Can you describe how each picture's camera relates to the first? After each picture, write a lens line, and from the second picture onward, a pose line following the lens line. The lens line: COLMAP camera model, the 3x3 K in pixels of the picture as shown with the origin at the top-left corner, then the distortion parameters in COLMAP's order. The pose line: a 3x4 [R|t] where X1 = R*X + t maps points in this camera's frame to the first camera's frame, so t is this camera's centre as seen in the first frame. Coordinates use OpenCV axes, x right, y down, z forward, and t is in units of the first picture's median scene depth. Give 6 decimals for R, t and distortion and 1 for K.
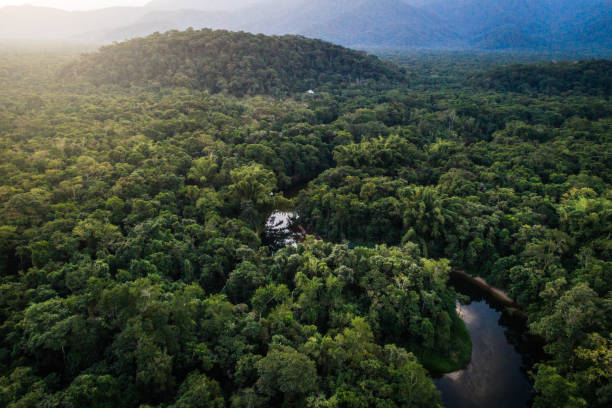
lens RADIAL K [[408.4, 0, 306.0], [0, 408.4, 204.0], [0, 0, 1]] dist [0.000076, 0.001062]
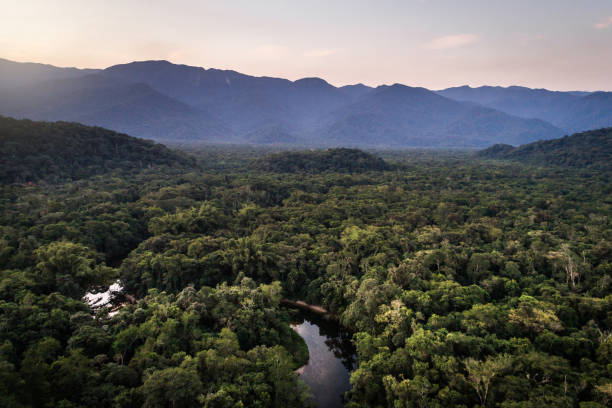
lens RADIAL K [[399.4, 0, 306.0], [0, 399.4, 204.0], [0, 0, 1]] dist [0.193985, -0.181771]
pose [[0.870872, -0.070143, 0.486480, -0.106626], [0.172831, 0.970258, -0.169496, 0.083177], [-0.460122, 0.231688, 0.857093, -0.101358]]
